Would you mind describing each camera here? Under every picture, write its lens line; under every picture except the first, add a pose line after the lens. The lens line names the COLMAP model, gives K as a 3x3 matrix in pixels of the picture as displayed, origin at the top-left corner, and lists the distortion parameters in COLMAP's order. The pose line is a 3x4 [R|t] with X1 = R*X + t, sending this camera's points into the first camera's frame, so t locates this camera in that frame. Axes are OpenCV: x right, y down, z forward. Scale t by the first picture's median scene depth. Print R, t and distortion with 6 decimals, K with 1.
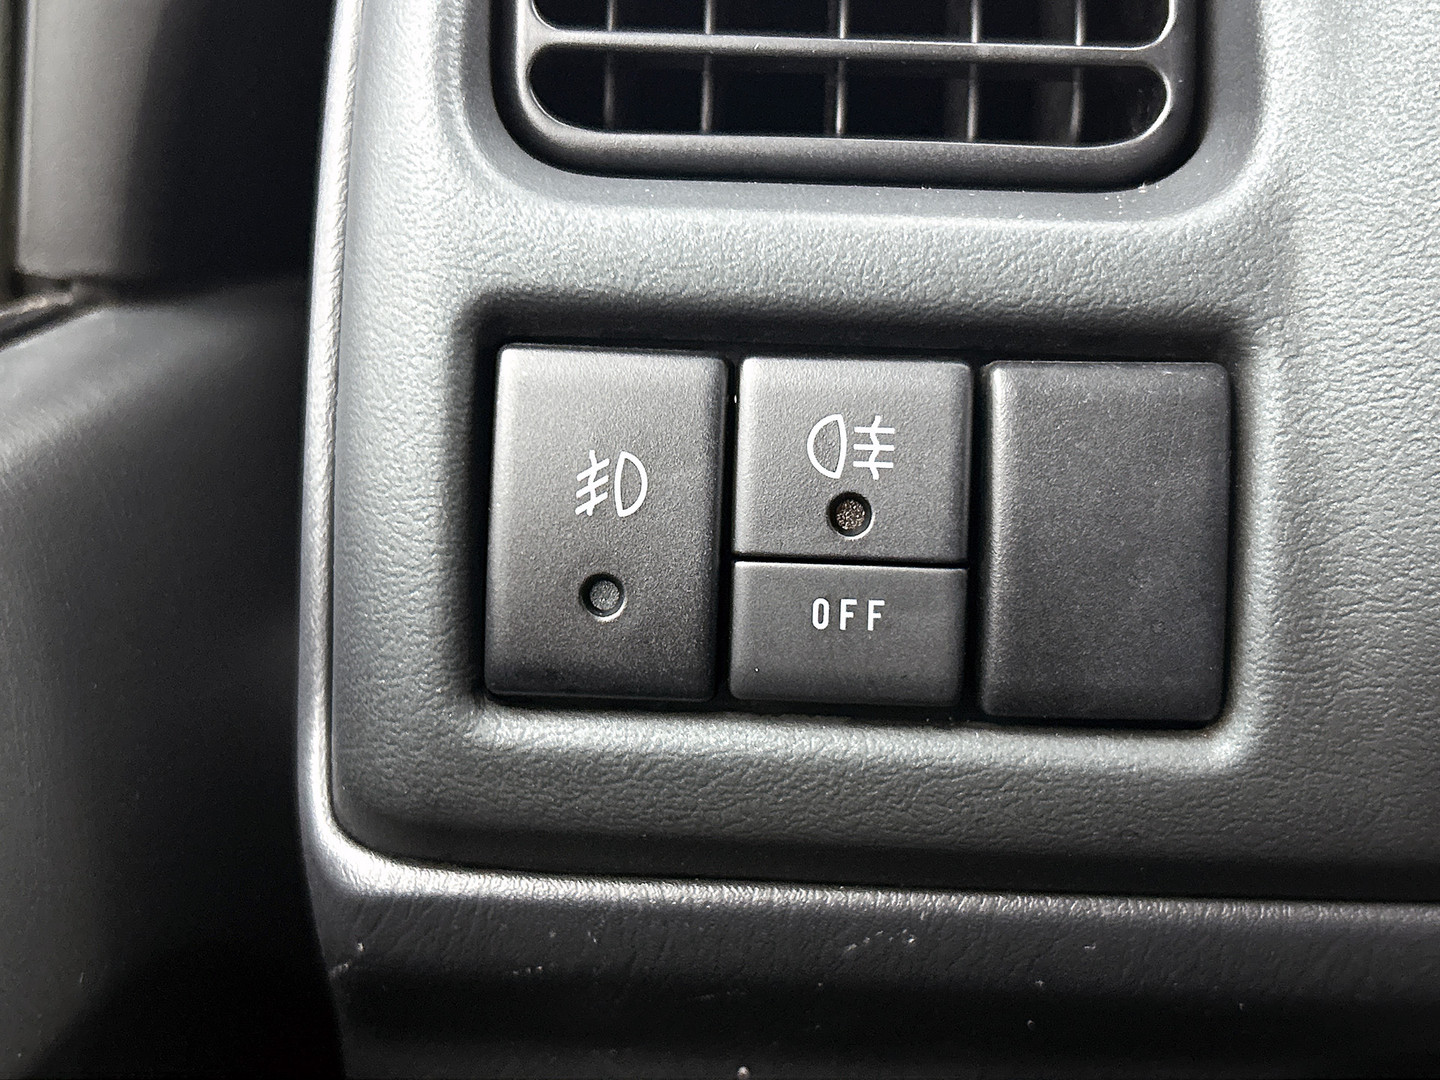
lens RADIAL K [[1766.4, 0, 720.0], [0, 1766.4, 540.0], [0, 0, 1]] dist [0.005891, -0.000996]
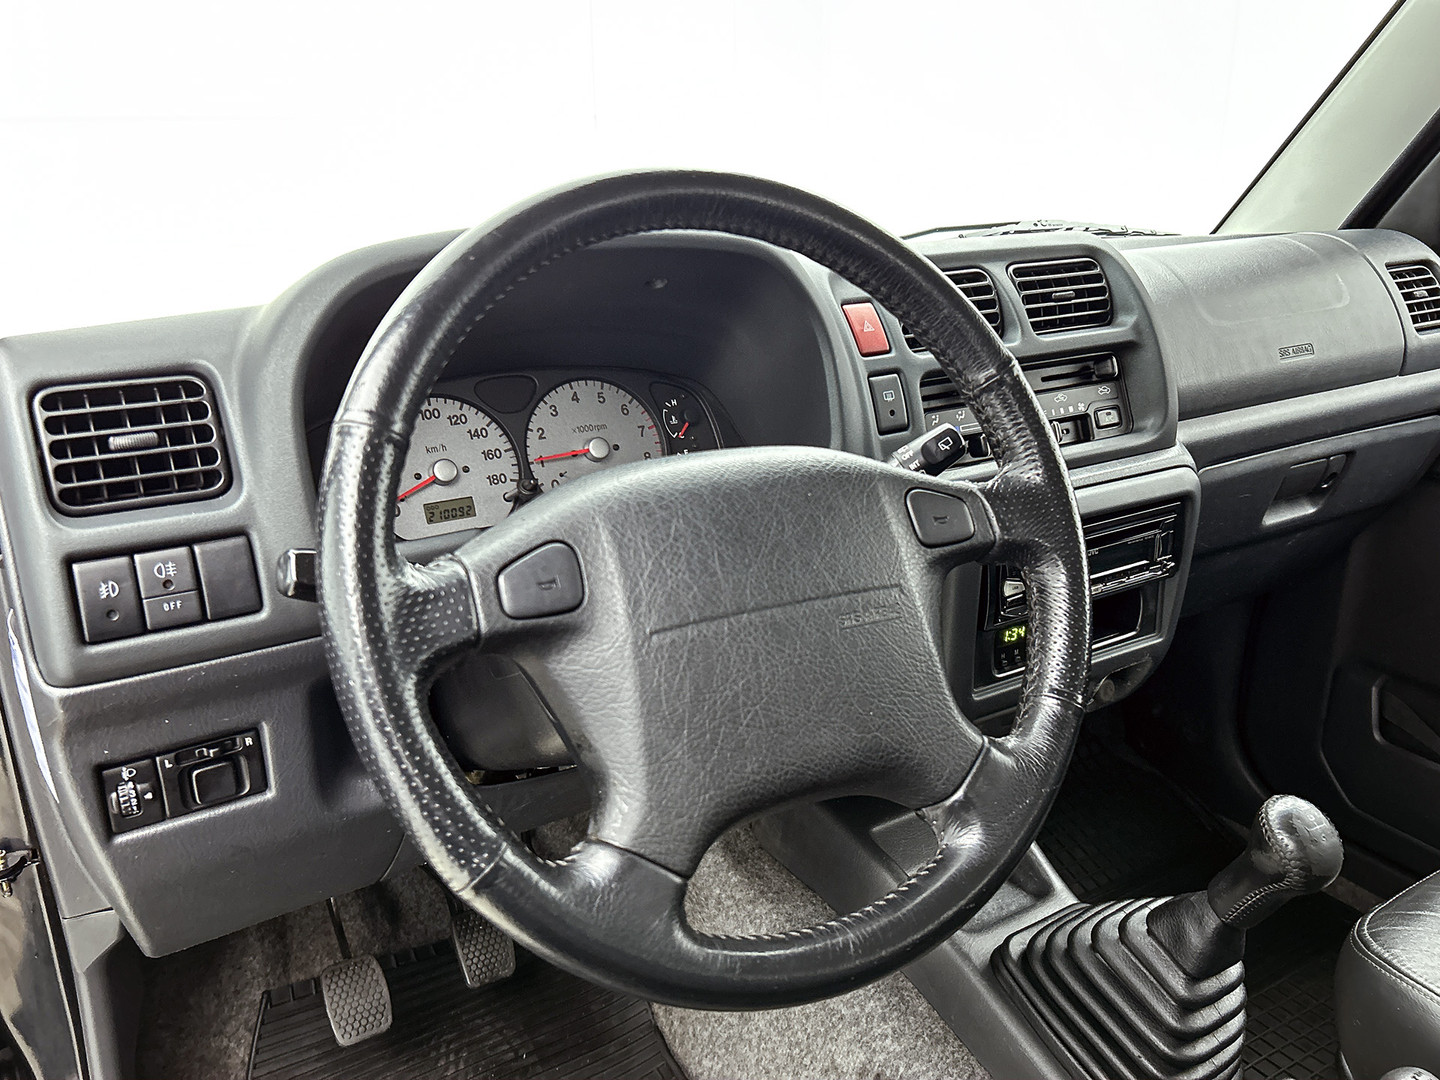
lens RADIAL K [[1176.2, 0, 720.0], [0, 1176.2, 540.0], [0, 0, 1]] dist [0.006225, -0.006864]
pose [[0.834967, -0.207521, 0.509671, -0.259200], [0.185595, 0.978101, 0.094200, -0.146652], [-0.518058, 0.015938, 0.855197, -2.310984]]
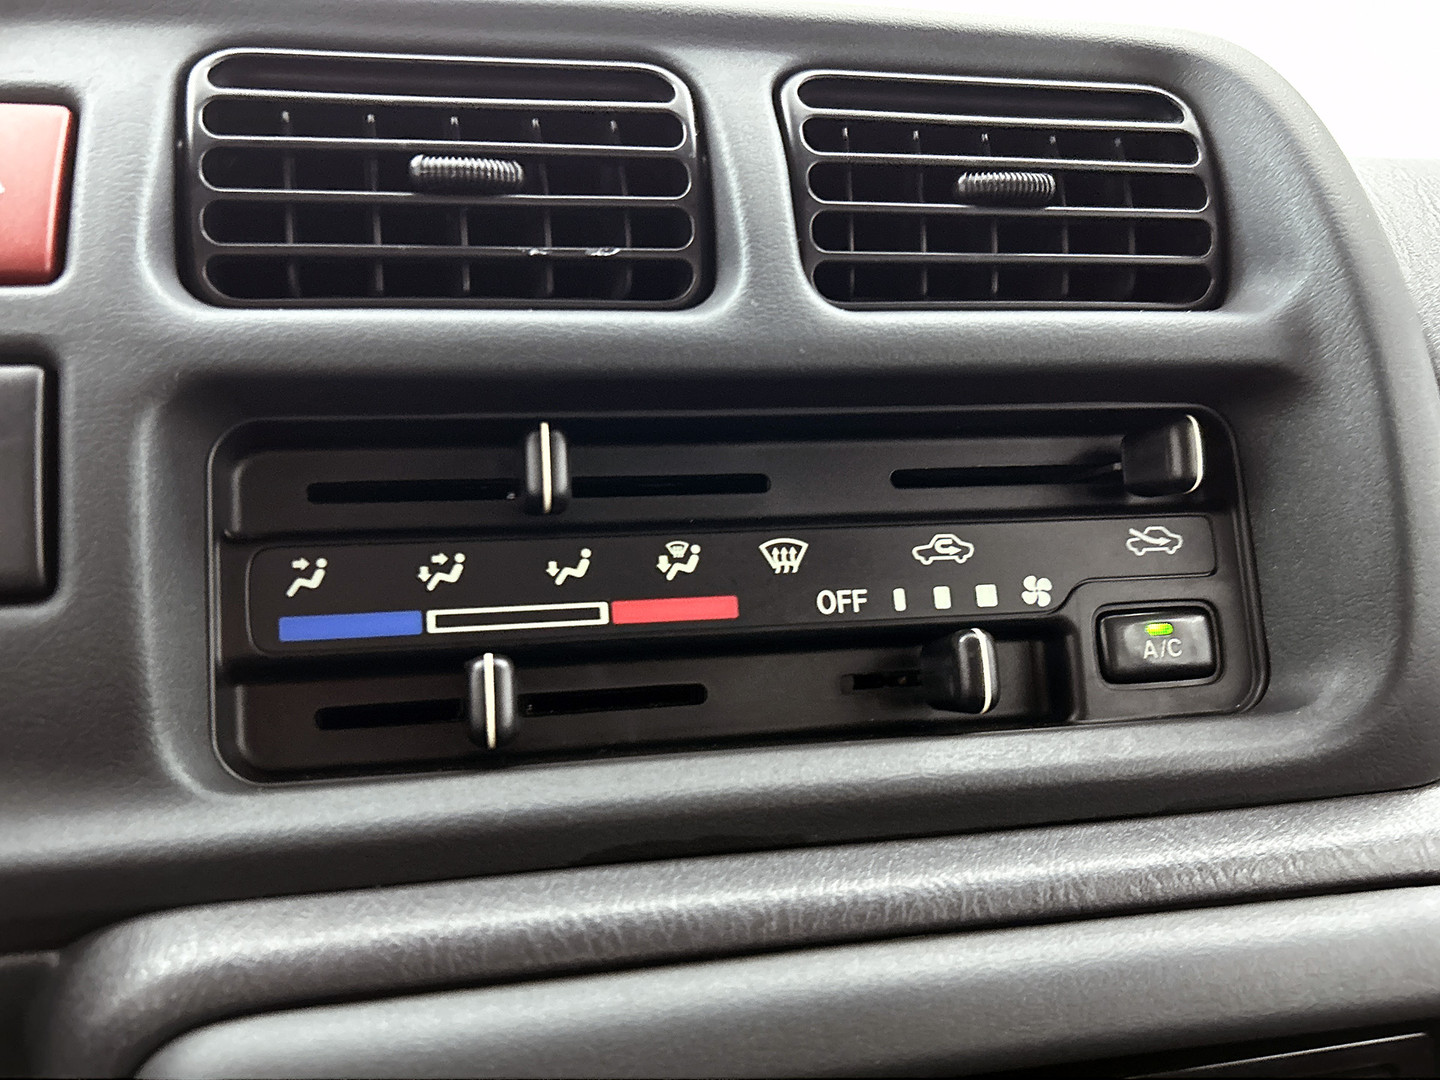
lens RADIAL K [[1315.1, 0, 720.0], [0, 1315.1, 540.0], [0, 0, 1]] dist [0.042370, -0.004286]
pose [[0.967683, -0.064399, 0.243806, 2.805275], [0.081464, 0.994835, -0.060558, 0.049714], [-0.238647, 0.078462, 0.967931, -0.323063]]
